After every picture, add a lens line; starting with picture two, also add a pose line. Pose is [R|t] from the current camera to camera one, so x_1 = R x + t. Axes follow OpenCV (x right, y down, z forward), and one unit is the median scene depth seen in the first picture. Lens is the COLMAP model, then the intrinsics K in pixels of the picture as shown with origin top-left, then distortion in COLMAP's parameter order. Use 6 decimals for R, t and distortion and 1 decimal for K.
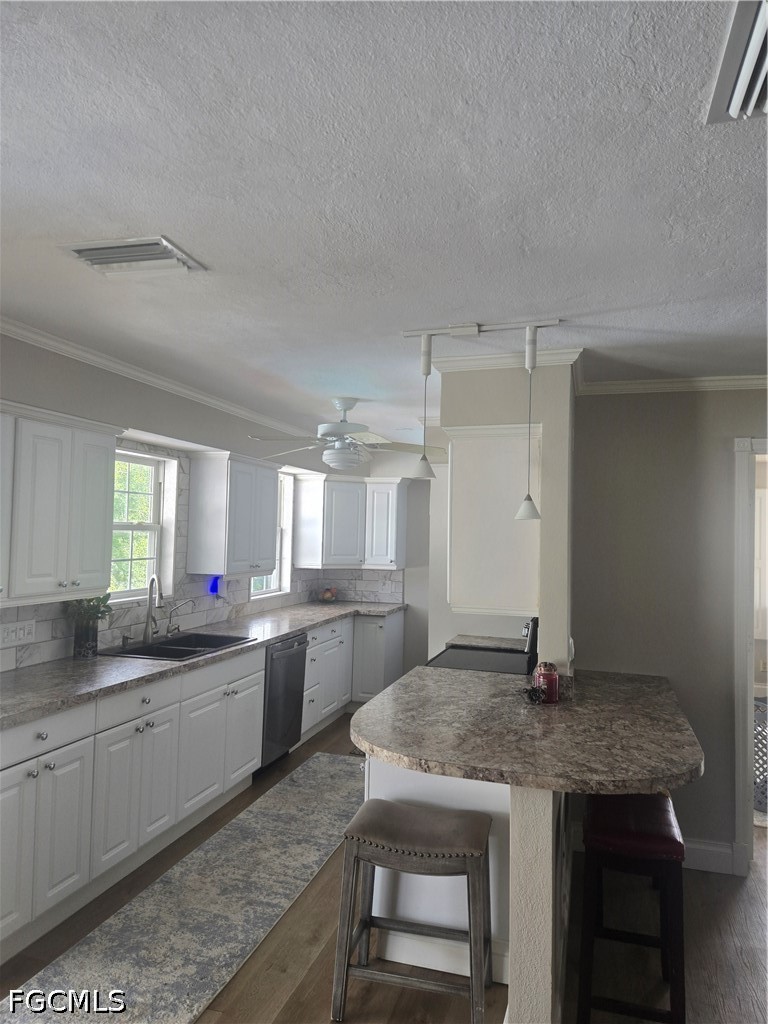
lens RADIAL K [[689.7, 0, 389.0], [0, 689.7, 508.1], [0, 0, 1]] dist [0.073796, -0.048051]
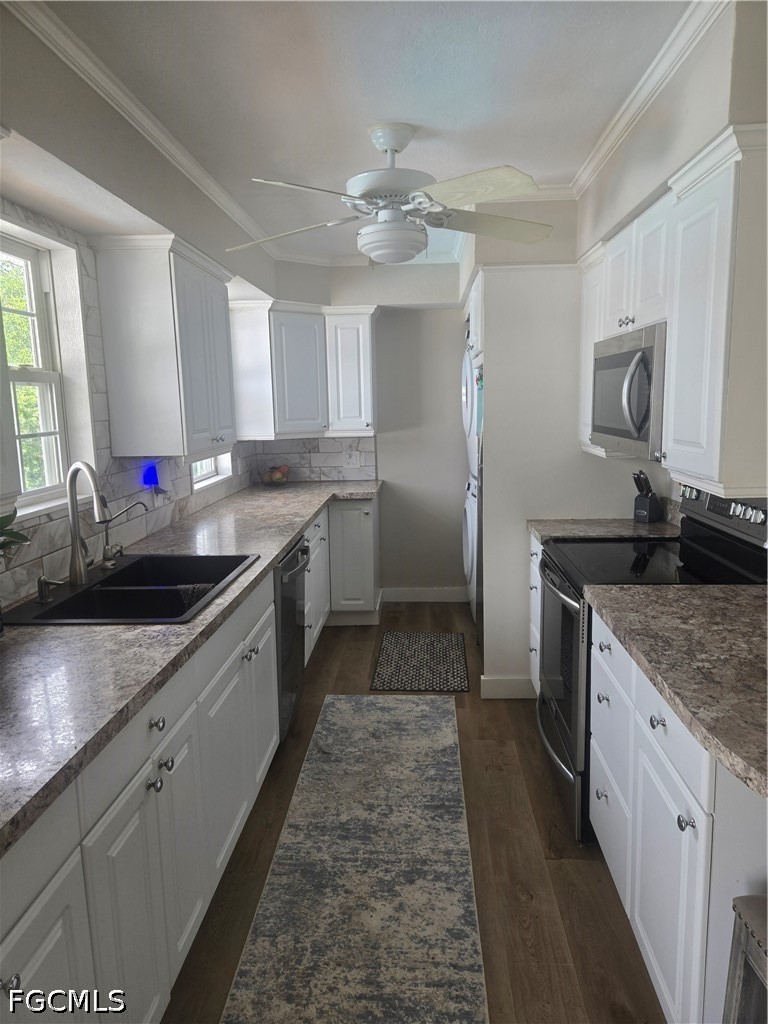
lens RADIAL K [[689.7, 0, 388.8], [0, 689.7, 510.0], [0, 0, 1]] dist [0.073796, -0.048051]
pose [[0.970179, -0.079771, 0.228888, -0.210367], [0.034101, 0.979822, 0.196939, 0.030979], [-0.239979, -0.183261, 0.953323, 0.384131]]
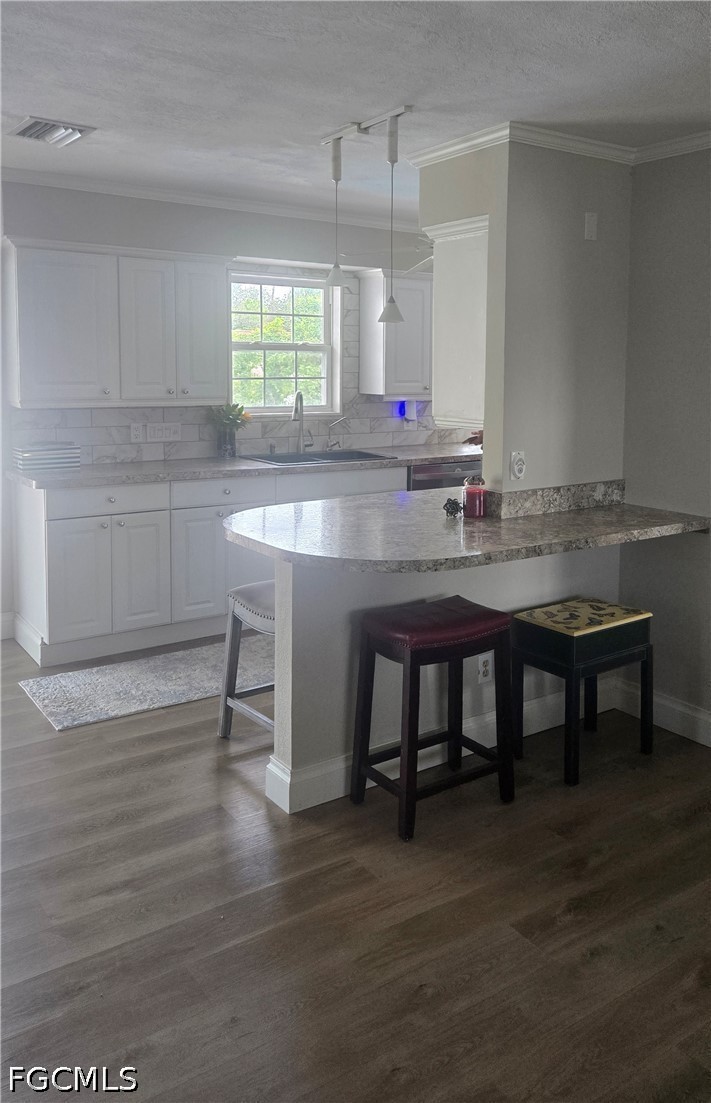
lens RADIAL K [[893.0, 0, 415.8], [0, 893.0, 432.1], [0, 0, 1]] dist [0.081147, -0.053953]
pose [[0.798183, 0.034519, -0.601425, 0.583055], [0.027168, 0.995278, 0.093181, 0.031617], [0.601802, -0.090715, 0.793476, 0.004401]]
